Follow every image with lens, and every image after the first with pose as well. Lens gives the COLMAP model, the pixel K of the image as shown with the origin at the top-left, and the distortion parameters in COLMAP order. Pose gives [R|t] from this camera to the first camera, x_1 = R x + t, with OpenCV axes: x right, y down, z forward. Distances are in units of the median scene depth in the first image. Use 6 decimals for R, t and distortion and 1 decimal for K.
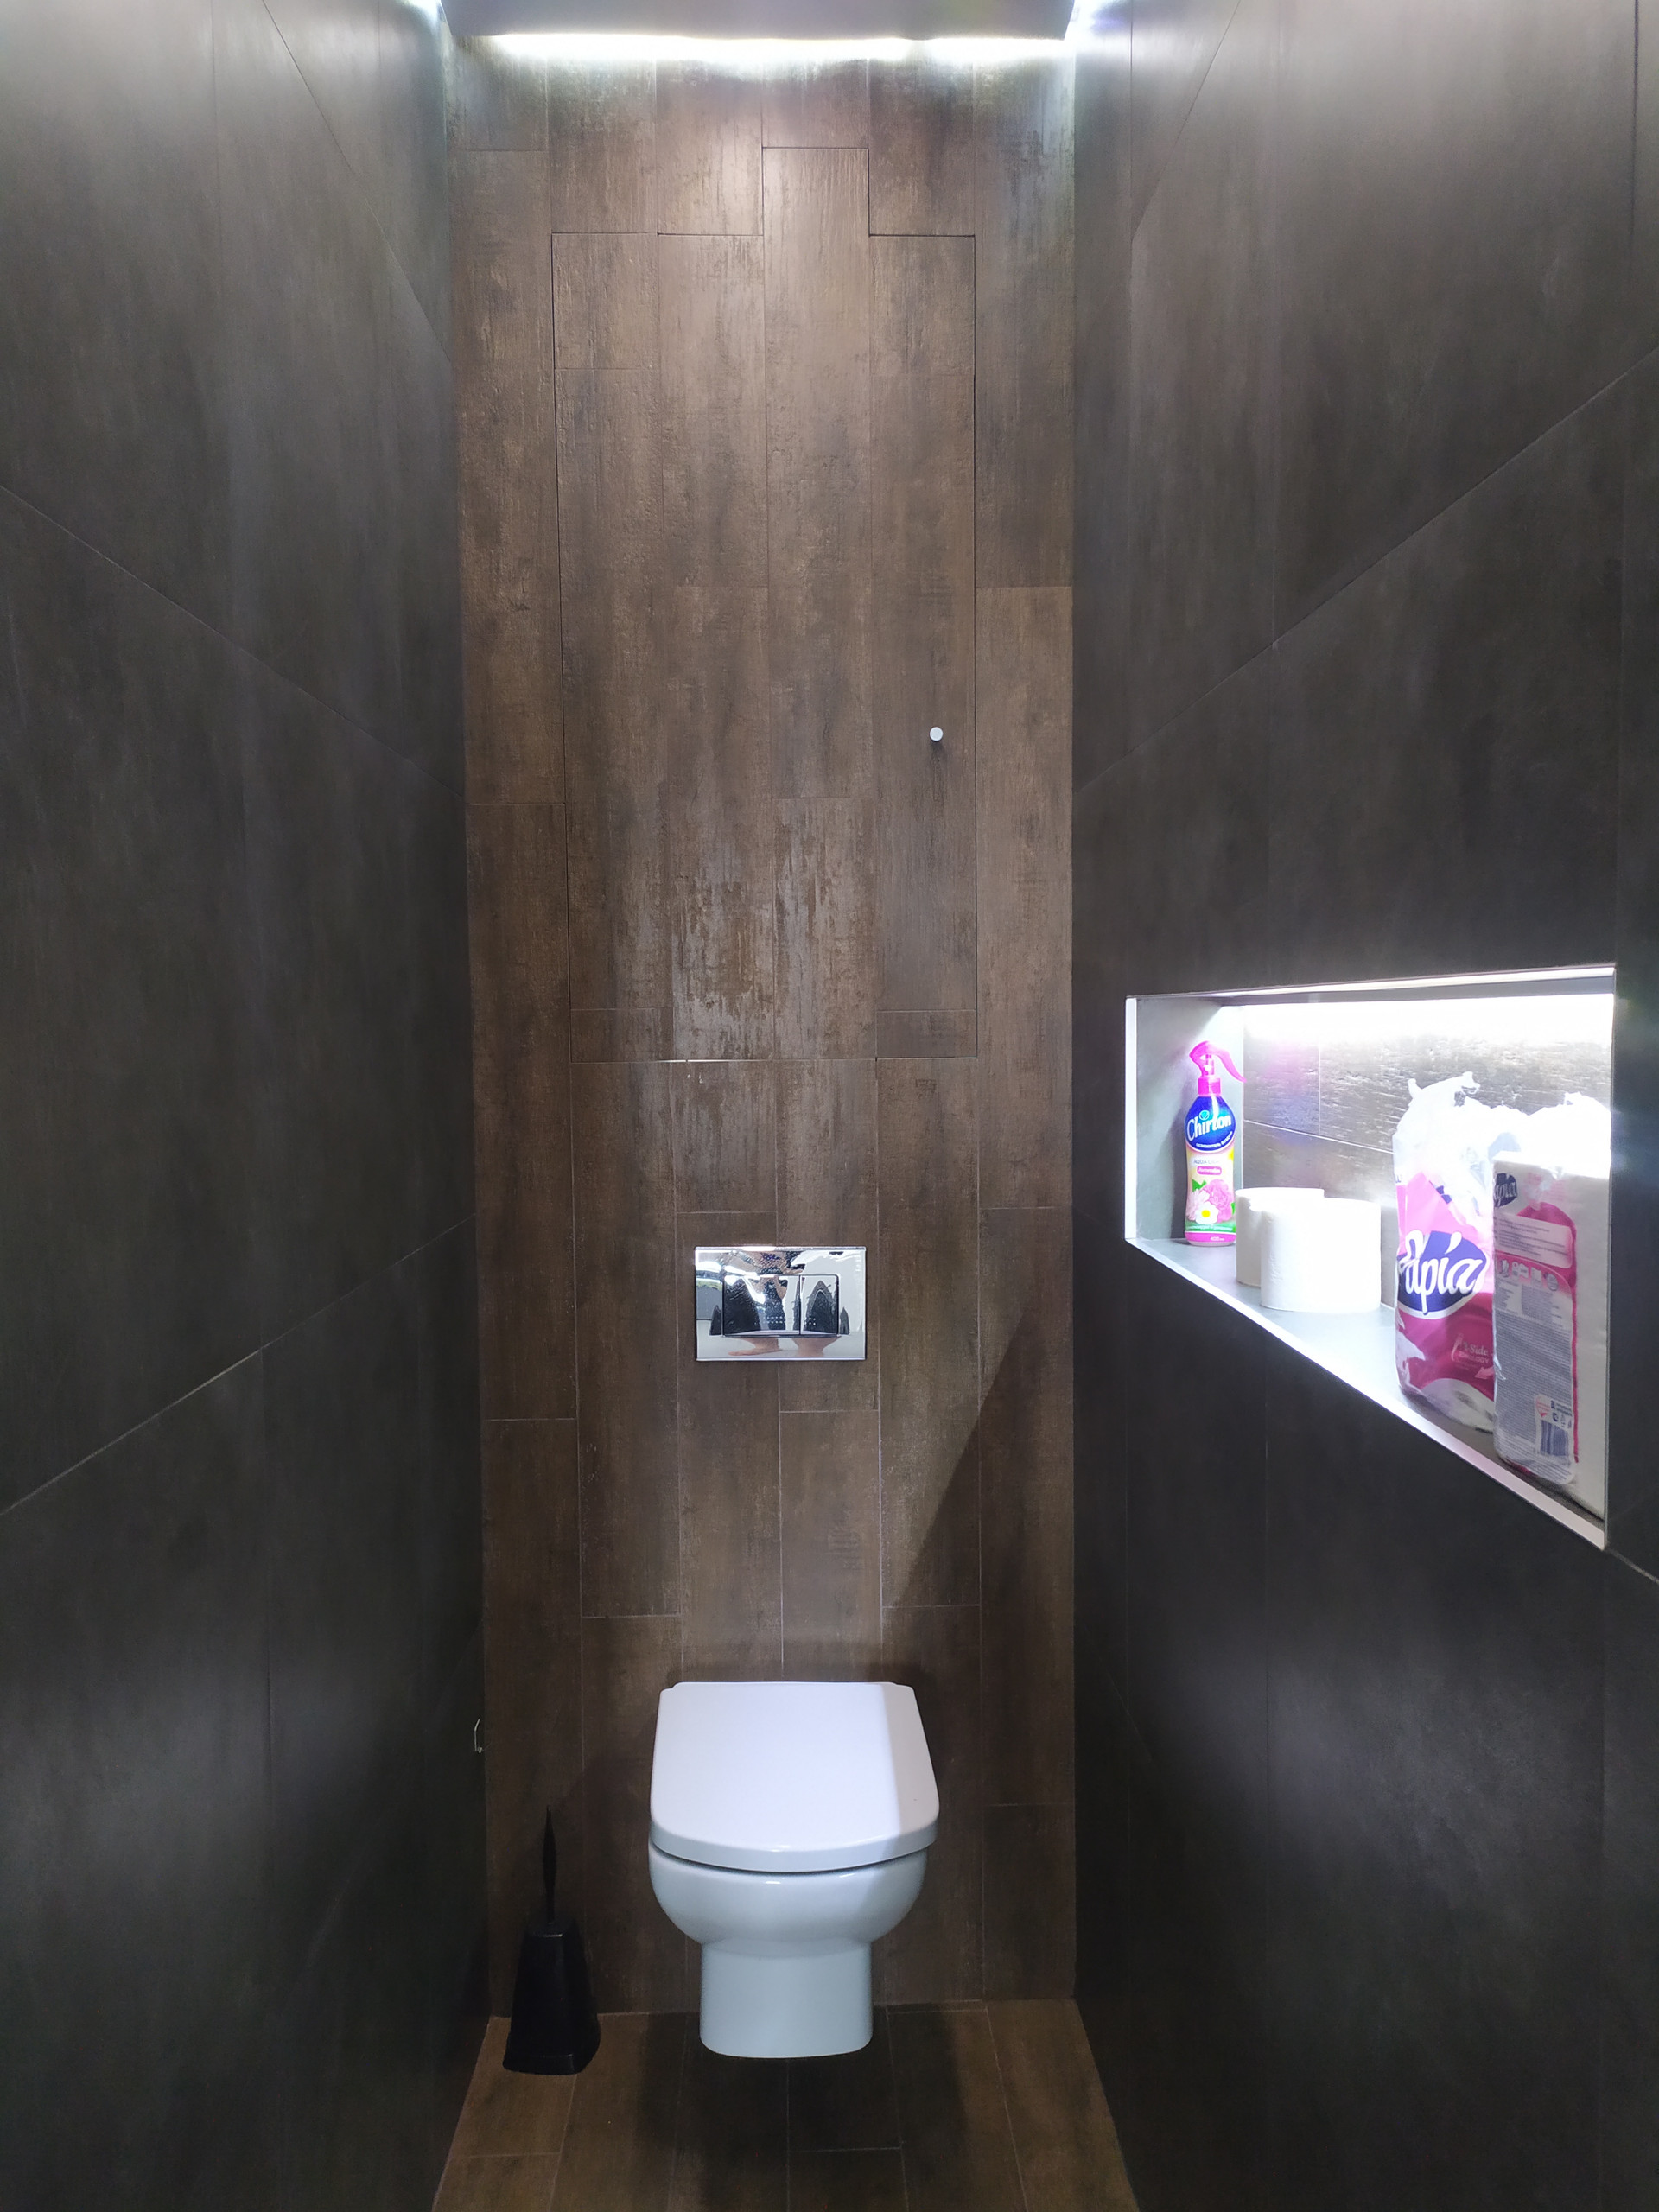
lens RADIAL K [[1667.2, 0, 822.9], [0, 1667.2, 1119.5], [0, 0, 1]] dist [0.064659, -0.066550]
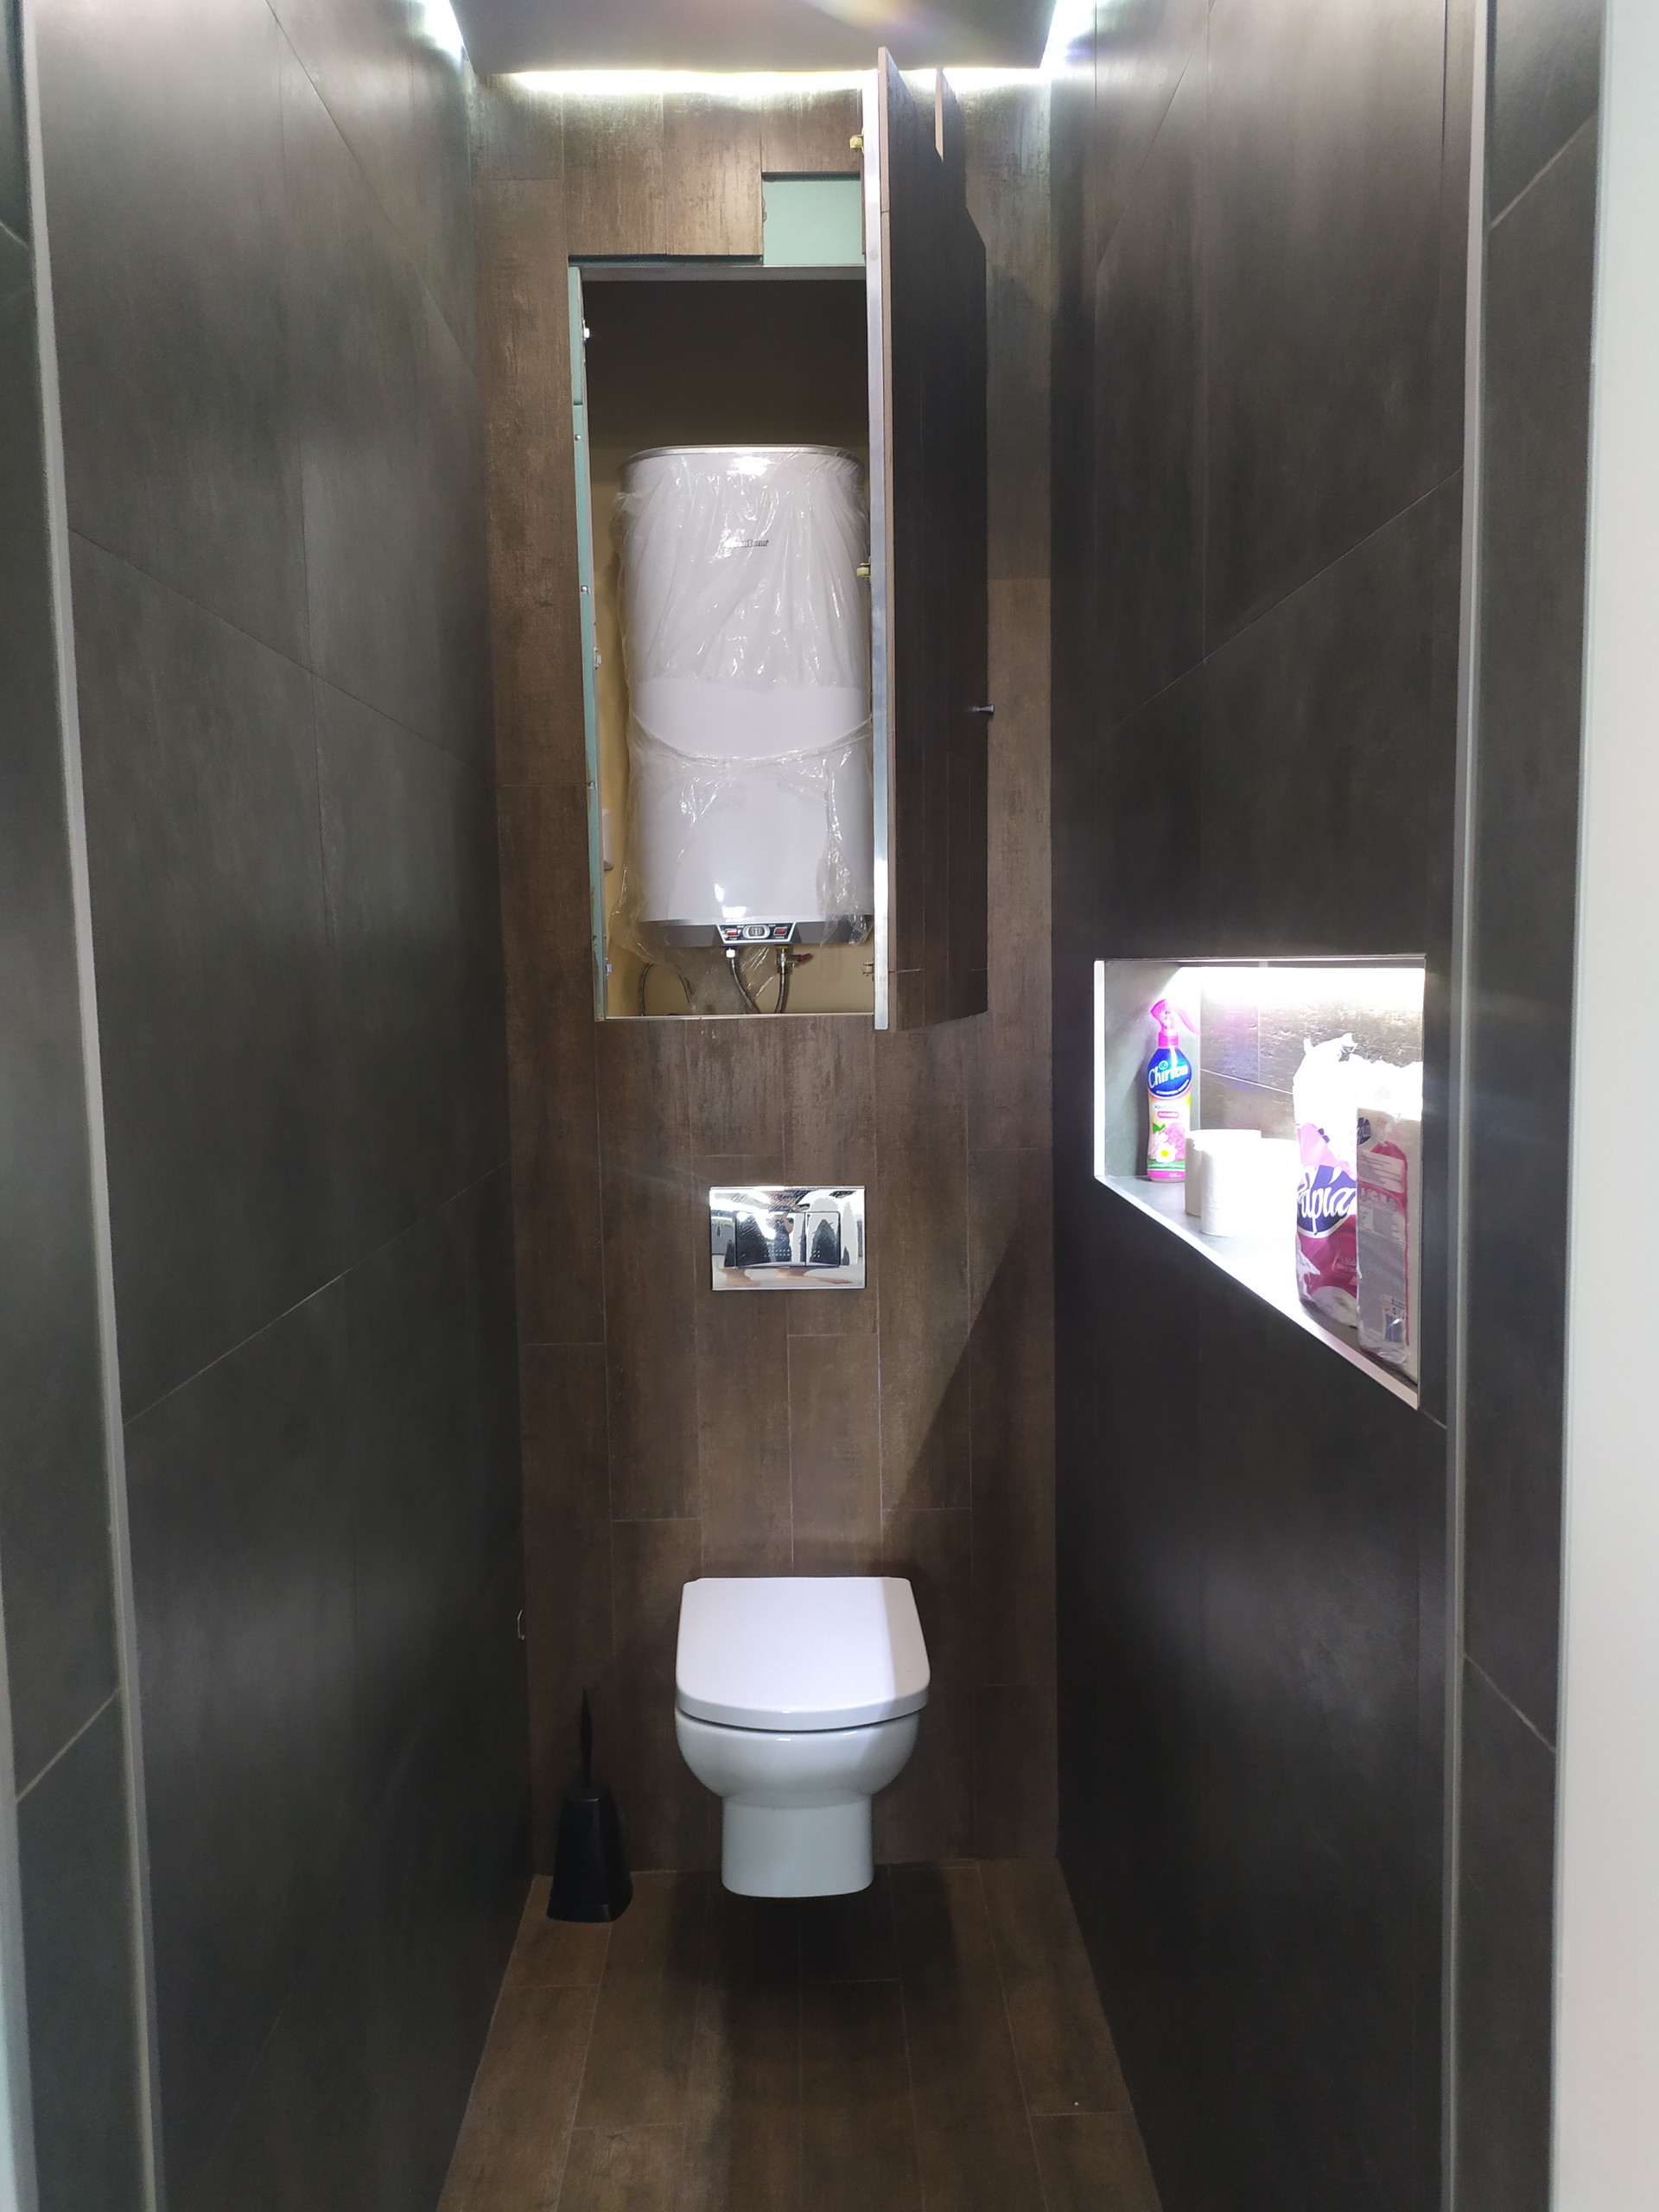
lens RADIAL K [[1667.2, 0, 822.9], [0, 1667.2, 1119.5], [0, 0, 1]] dist [0.064659, -0.066550]
pose [[0.999936, -0.007767, -0.008193, 0.007640], [0.008039, 0.999402, 0.033626, -0.004932], [0.007926, -0.033690, 0.999401, -0.102287]]
